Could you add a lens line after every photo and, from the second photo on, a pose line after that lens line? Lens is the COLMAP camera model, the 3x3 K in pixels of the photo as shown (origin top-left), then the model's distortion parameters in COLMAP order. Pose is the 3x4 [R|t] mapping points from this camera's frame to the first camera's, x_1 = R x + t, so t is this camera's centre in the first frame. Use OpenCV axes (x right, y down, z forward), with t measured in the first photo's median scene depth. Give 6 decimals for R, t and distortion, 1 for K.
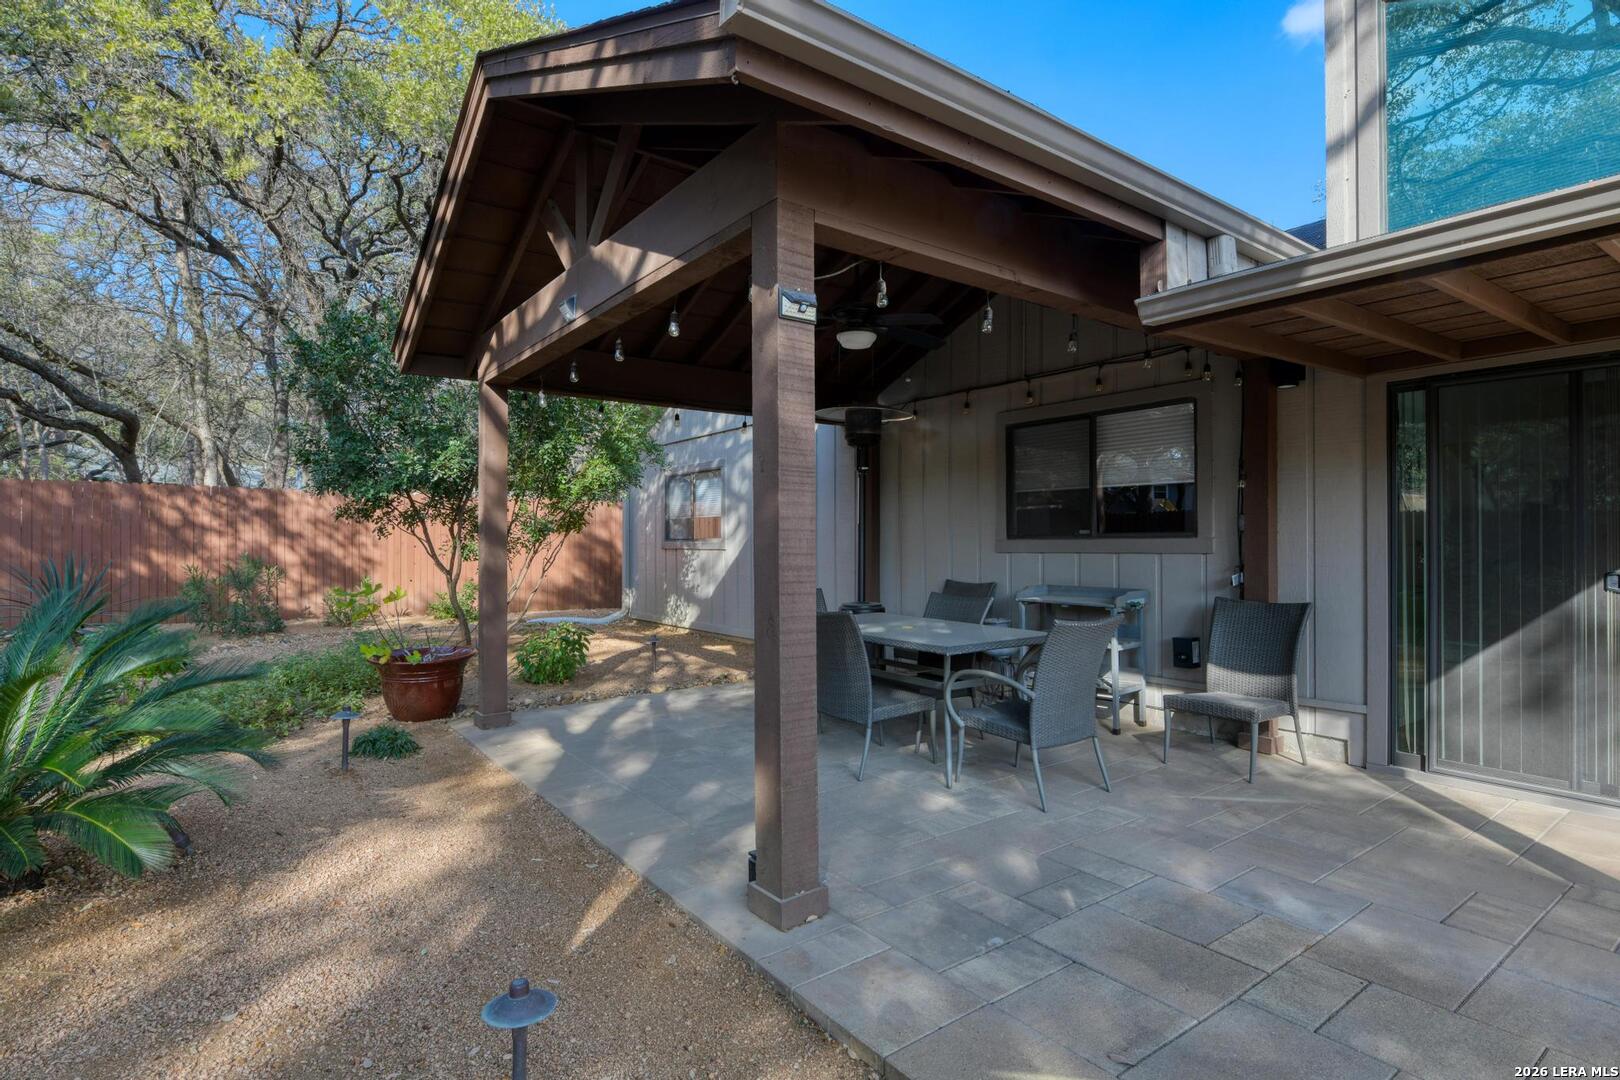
lens RADIAL K [[816.2, 0, 803.7], [0, 816.2, 541.1], [0, 0, 1]] dist [-0.005997, -0.001123]
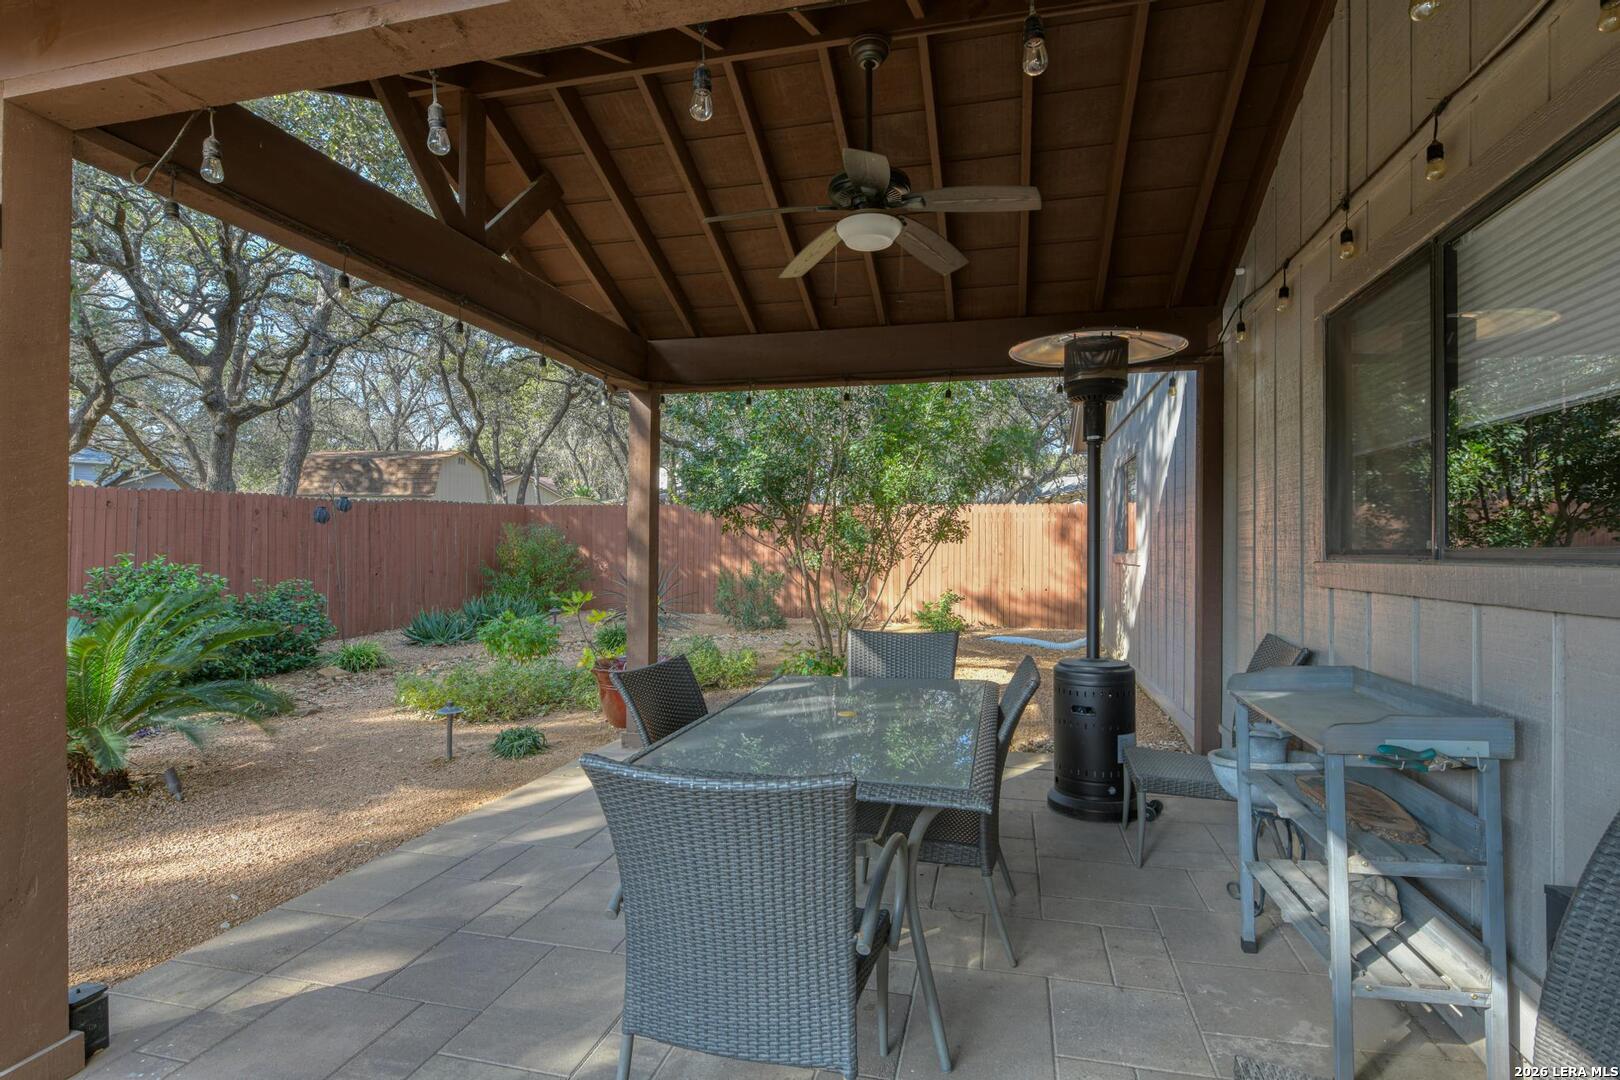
lens RADIAL K [[816.2, 0, 803.7], [0, 816.2, 541.1], [0, 0, 1]] dist [-0.005997, -0.001123]
pose [[0.639798, -0.001126, -0.768542, 0.484204], [-0.004345, 0.999978, -0.005082, -0.008918], [0.768531, 0.006591, 0.639779, 0.545714]]
